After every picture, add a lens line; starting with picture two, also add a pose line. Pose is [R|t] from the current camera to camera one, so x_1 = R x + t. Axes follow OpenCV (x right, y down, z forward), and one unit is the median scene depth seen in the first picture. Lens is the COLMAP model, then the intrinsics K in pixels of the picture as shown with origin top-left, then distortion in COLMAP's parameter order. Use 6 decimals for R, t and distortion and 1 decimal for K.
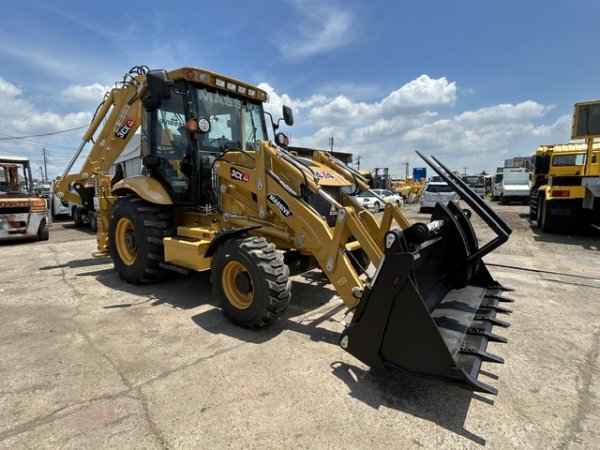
lens RADIAL K [[306.8, 0, 300.0], [0, 306.8, 225.0], [0, 0, 1]] dist [0.001666, 0.000622]
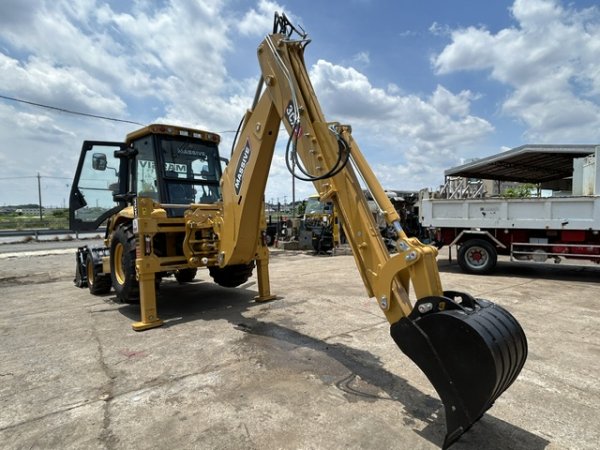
lens RADIAL K [[332.6, 0, 298.8], [0, 332.6, 228.3], [0, 0, 1]] dist [0.001465, -0.000055]
pose [[-0.986834, 0.015226, 0.161019, -1.090551], [0.040953, 0.986639, 0.157690, -0.440182], [-0.156467, 0.162208, -0.974272, 3.163982]]
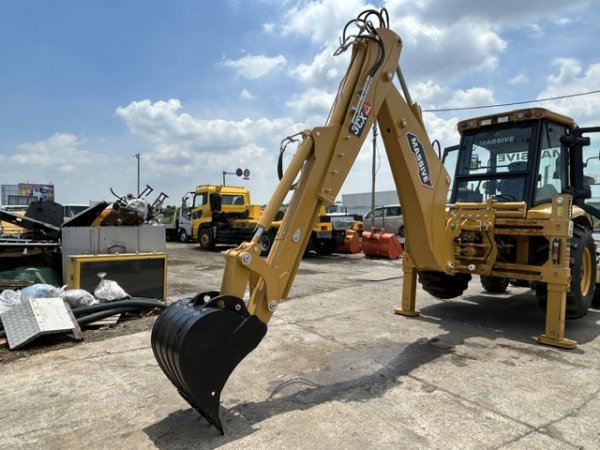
lens RADIAL K [[390.3, 0, 303.9], [0, 390.3, 236.1], [0, 0, 1]] dist [-0.002887, -0.000784]
pose [[0.167158, -0.045110, 0.984898, -2.249203], [0.125771, 0.991767, 0.024079, -0.297896], [-0.977875, 0.119846, 0.171455, 1.967388]]
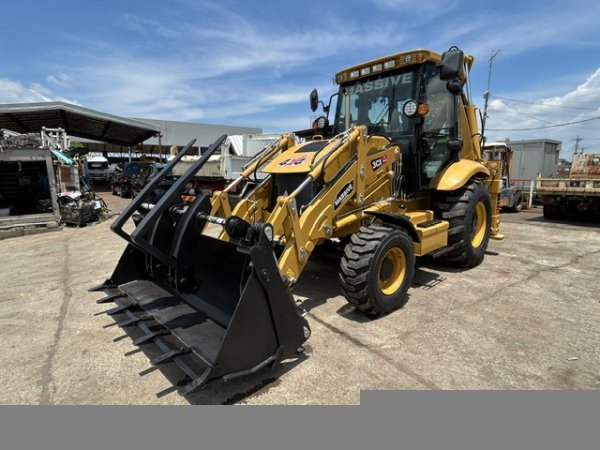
lens RADIAL K [[329.8, 0, 300.0], [0, 329.8, 225.0], [0, 0, 1]] dist [-0.001545, 0.001197]
pose [[-0.155036, 0.164546, -0.974109, 1.296629], [-0.110412, 0.976968, 0.182602, -0.187650], [0.981719, 0.135863, -0.133297, 1.386825]]
